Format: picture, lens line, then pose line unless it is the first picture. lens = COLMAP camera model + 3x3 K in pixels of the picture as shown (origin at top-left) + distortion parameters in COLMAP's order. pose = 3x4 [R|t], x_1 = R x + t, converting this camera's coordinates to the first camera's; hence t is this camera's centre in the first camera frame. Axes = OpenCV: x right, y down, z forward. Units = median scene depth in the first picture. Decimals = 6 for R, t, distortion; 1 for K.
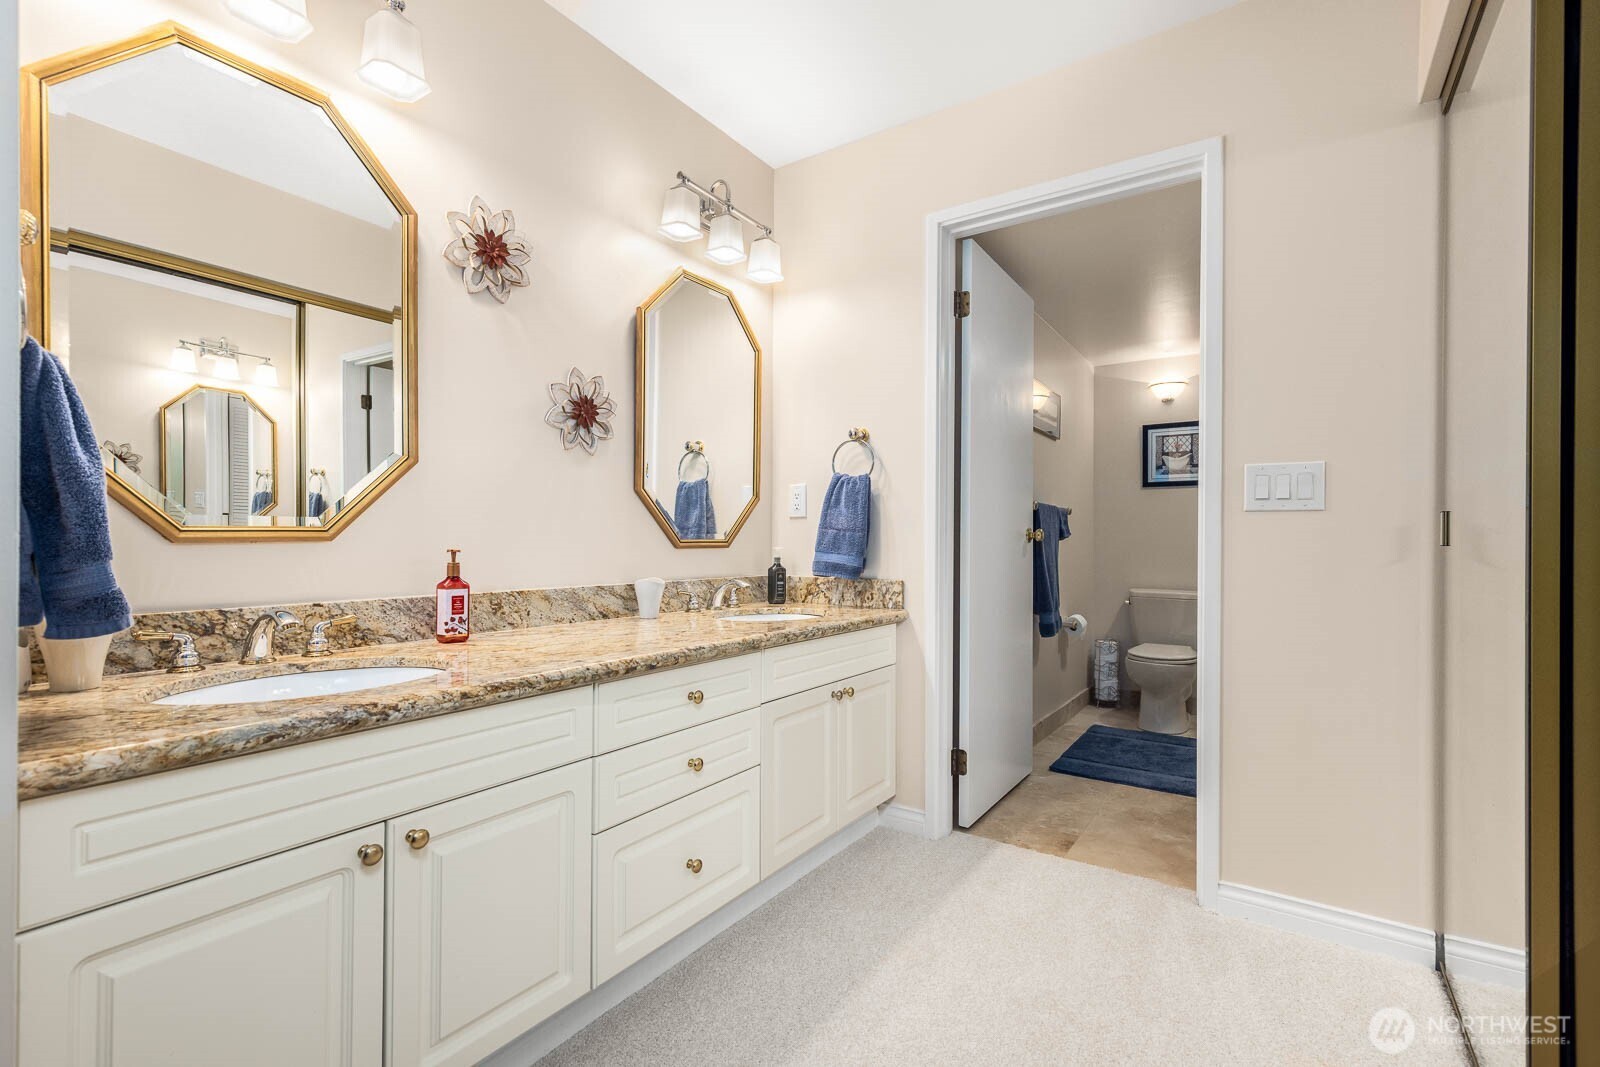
lens RADIAL K [[716.7, 0, 805.3], [0, 716.7, 538.8], [0, 0, 1]] dist [0.003171, -0.001549]
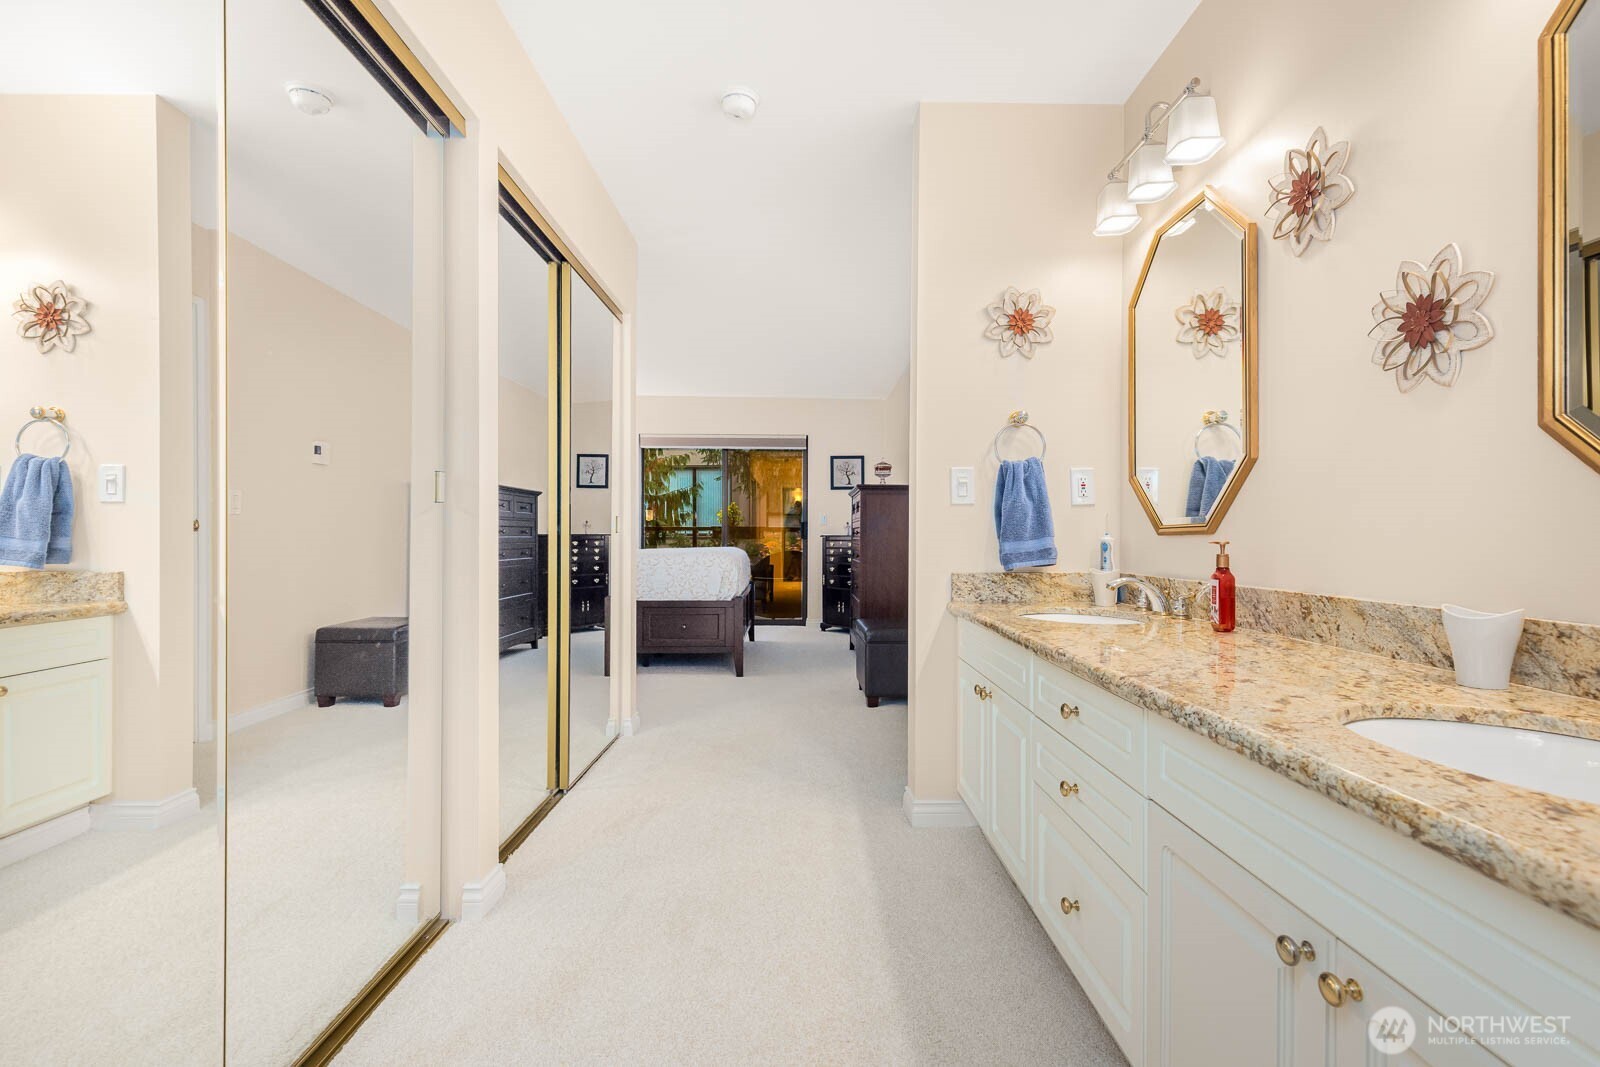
lens RADIAL K [[716.7, 0, 797.7], [0, 716.7, 536.9], [0, 0, 1]] dist [0.003171, -0.001549]
pose [[-0.822841, -0.009722, -0.568189, 0.500117], [-0.008672, 0.999952, -0.004551, 0.015253], [0.568206, 0.001183, -0.822886, 1.253526]]
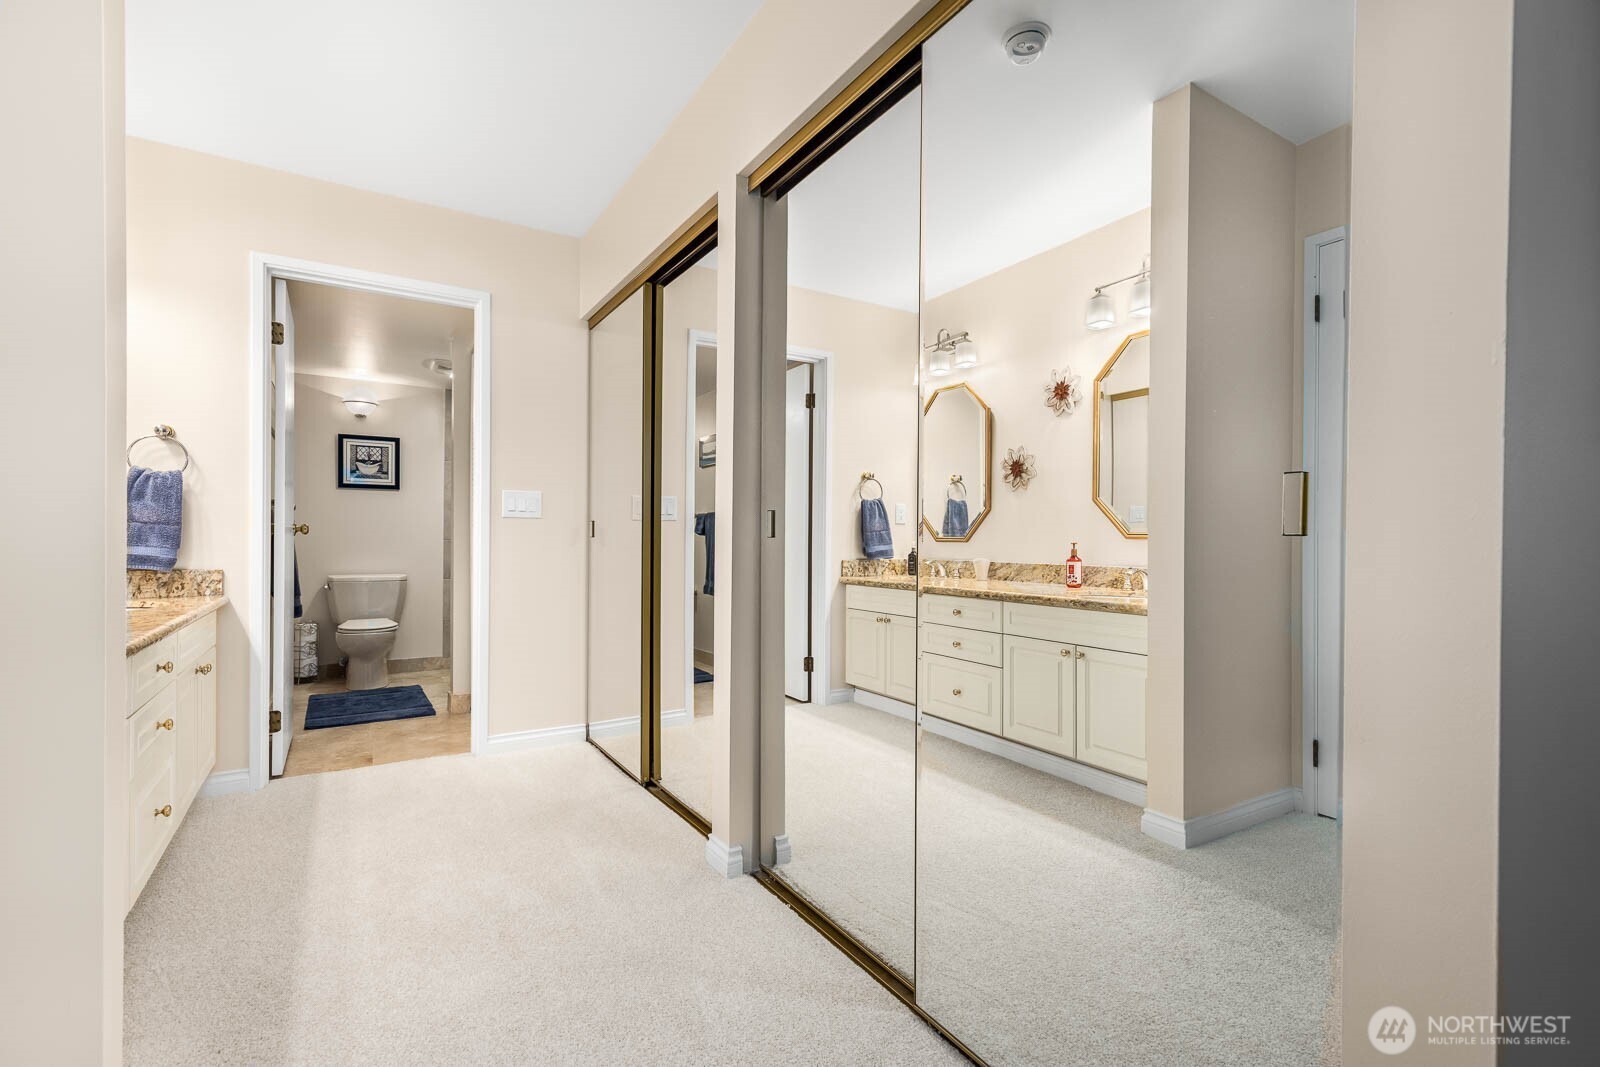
lens RADIAL K [[716.7, 0, 799.5], [0, 716.7, 535.9], [0, 0, 1]] dist [0.003171, -0.001549]
pose [[0.404910, -0.001657, 0.914355, -0.510073], [-0.004237, 0.999984, 0.003688, -0.001877], [-0.914347, -0.005367, 0.404897, -0.265297]]
